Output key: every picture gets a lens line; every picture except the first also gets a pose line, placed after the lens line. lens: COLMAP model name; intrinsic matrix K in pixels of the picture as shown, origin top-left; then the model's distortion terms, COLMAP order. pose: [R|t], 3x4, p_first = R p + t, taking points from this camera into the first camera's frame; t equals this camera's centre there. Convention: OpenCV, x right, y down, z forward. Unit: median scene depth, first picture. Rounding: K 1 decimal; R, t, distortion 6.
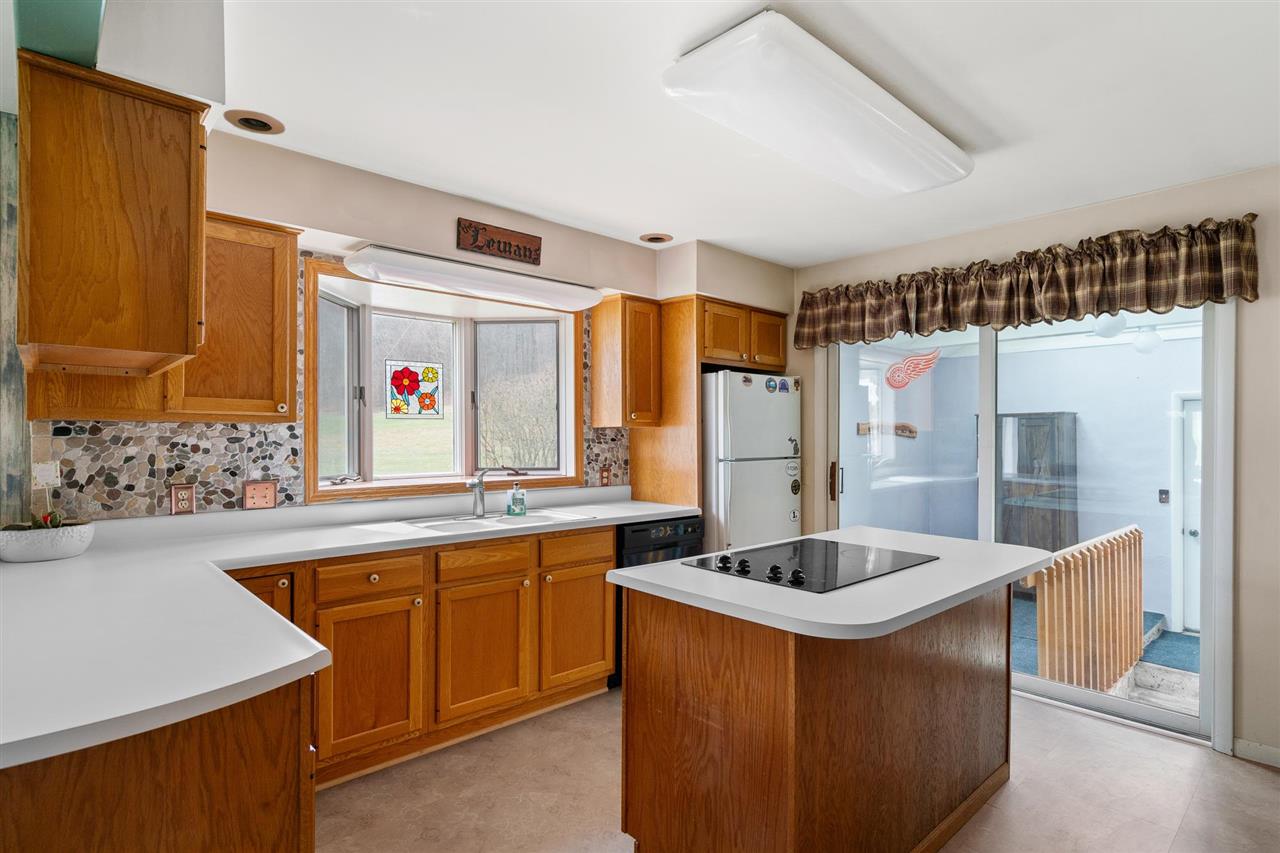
lens RADIAL K [[655.7, 0, 642.9], [0, 655.7, 438.7], [0, 0, 1]] dist [0.004471, 0.001334]
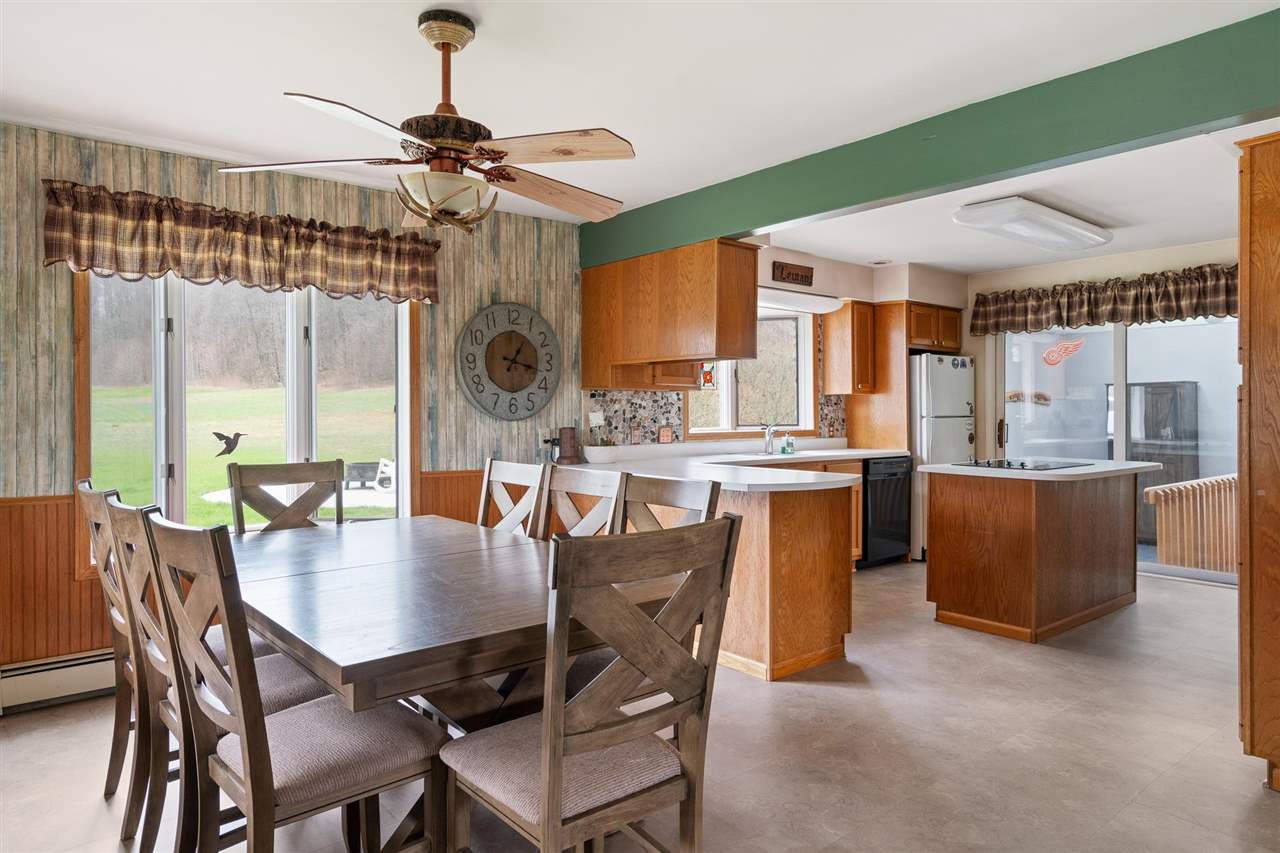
lens RADIAL K [[790.2, 0, 640.4], [0, 790.2, 416.0], [0, 0, 1]] dist [0.017031, -0.003023]
pose [[0.998743, -0.003738, -0.049983, -0.483180], [0.003687, 0.999993, -0.001111, 0.035794], [0.049987, 0.000925, 0.998749, -0.873997]]
